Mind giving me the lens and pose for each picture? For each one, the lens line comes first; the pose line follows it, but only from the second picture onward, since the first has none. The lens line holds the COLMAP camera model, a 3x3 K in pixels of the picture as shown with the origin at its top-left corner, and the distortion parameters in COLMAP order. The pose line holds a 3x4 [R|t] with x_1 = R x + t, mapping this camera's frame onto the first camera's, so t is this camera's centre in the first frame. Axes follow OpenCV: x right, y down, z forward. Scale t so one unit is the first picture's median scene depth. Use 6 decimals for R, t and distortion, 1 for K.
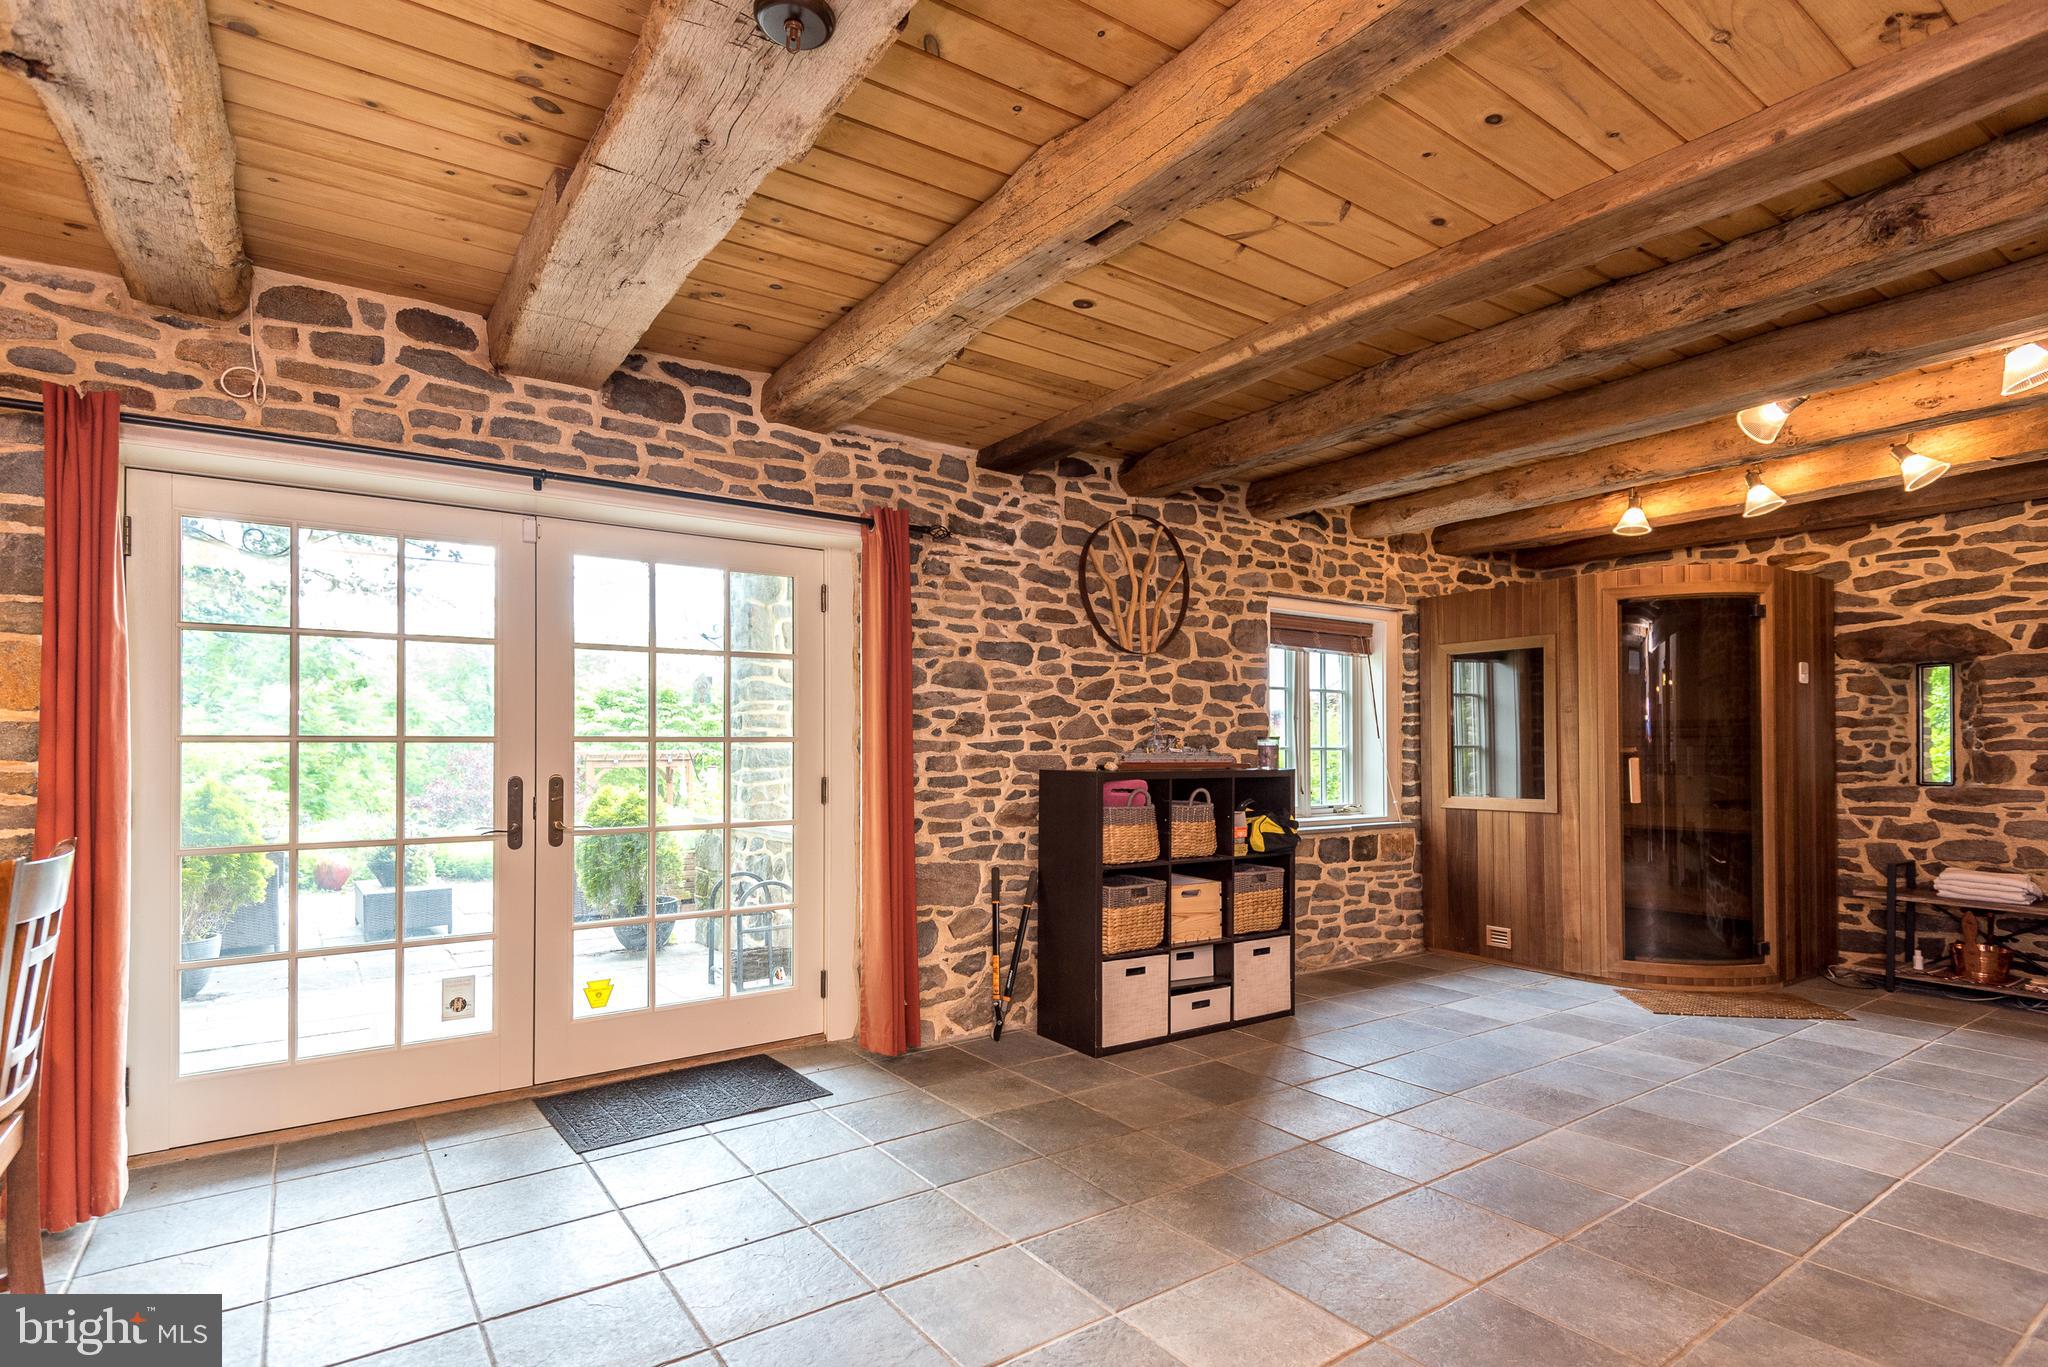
lens RADIAL K [[974.1, 0, 978.6], [0, 974.1, 740.1], [0, 0, 1]] dist [0.002088, -0.007708]
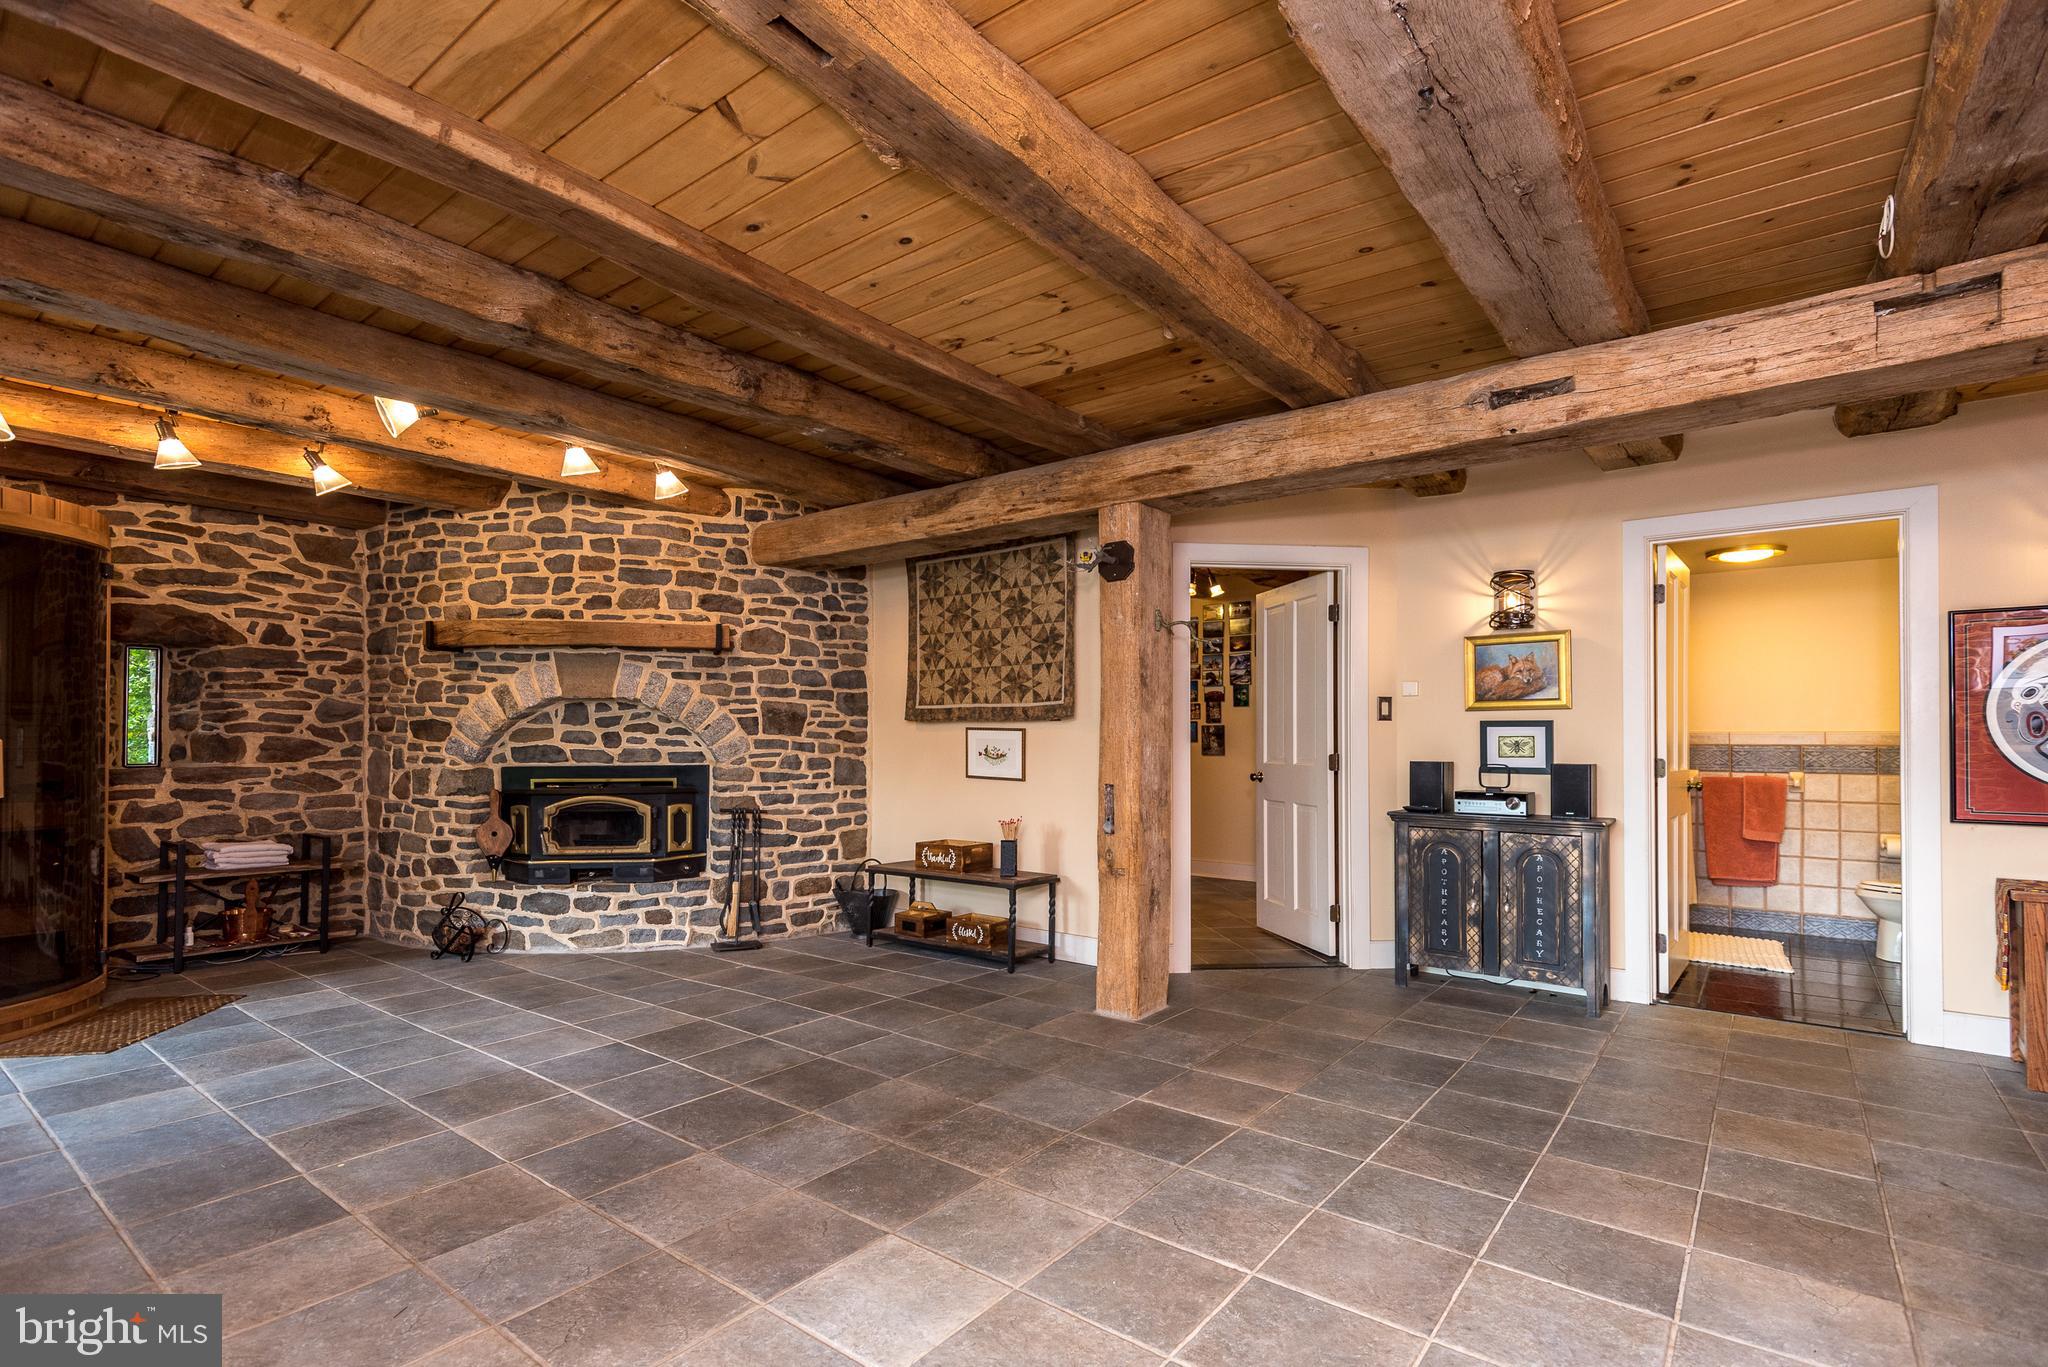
lens RADIAL K [[957.7, 0, 1039.3], [0, 957.7, 726.1], [0, 0, 1]] dist [0.022215, -0.011760]
pose [[-0.324353, 0.013993, 0.945833, -0.290519], [-0.009579, 0.999791, -0.018076, 0.014729], [-0.945888, -0.014923, -0.324151, 0.482998]]
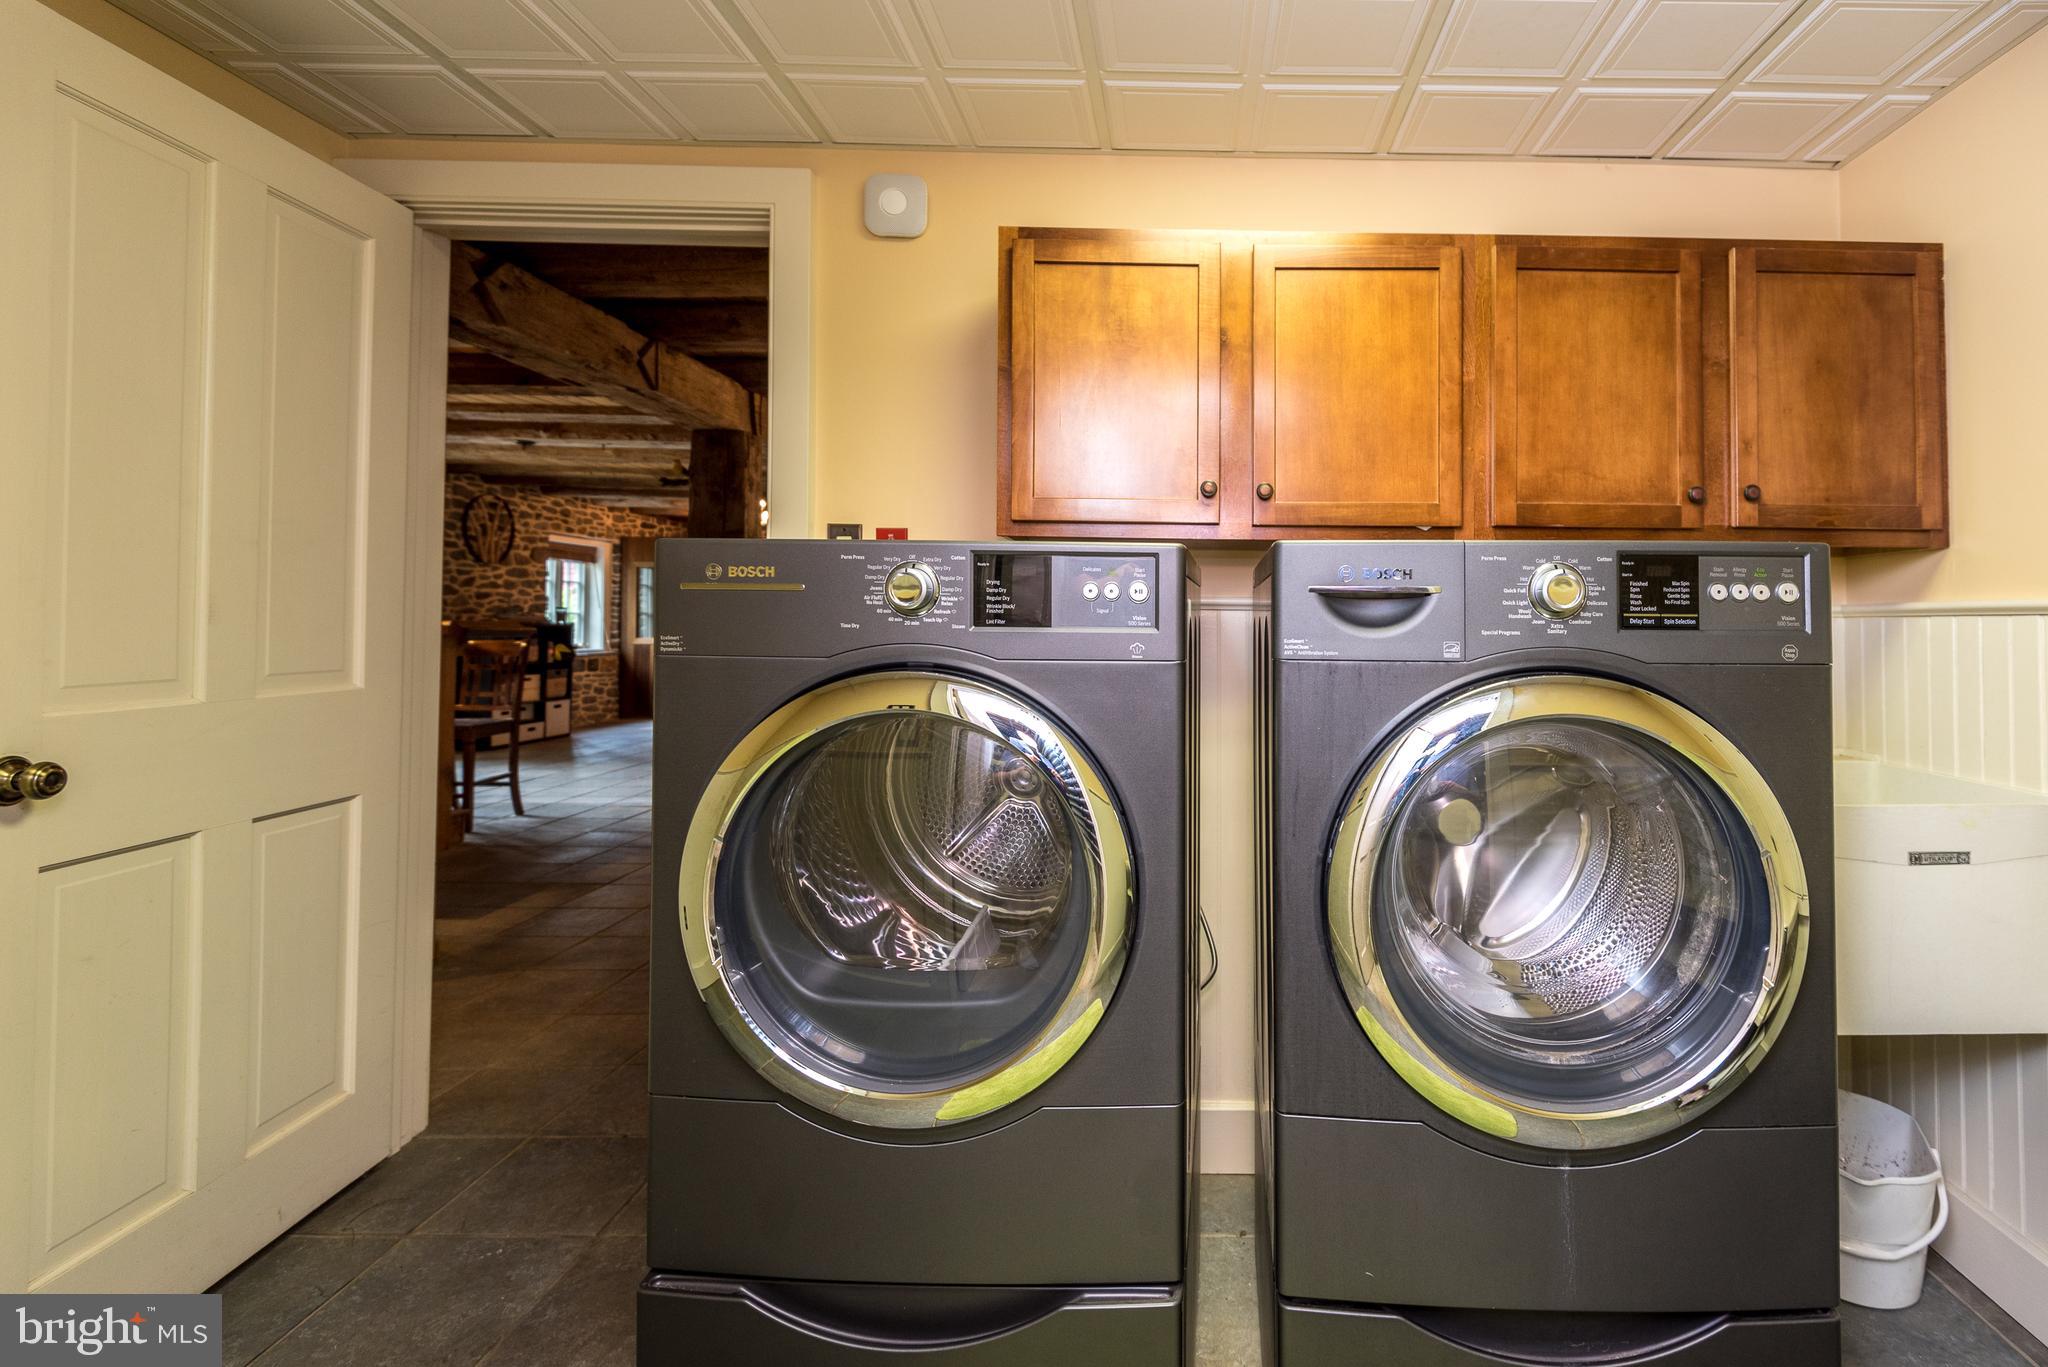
lens RADIAL K [[957.7, 0, 1118.9], [0, 957.7, 602.9], [0, 0, 1]] dist [0.022215, -0.011760]
pose [[0.571285, 0.022082, 0.820455, -0.661623], [-0.017242, 0.999740, -0.014901, -0.002458], [-0.820570, -0.005634, 0.571518, -1.087525]]
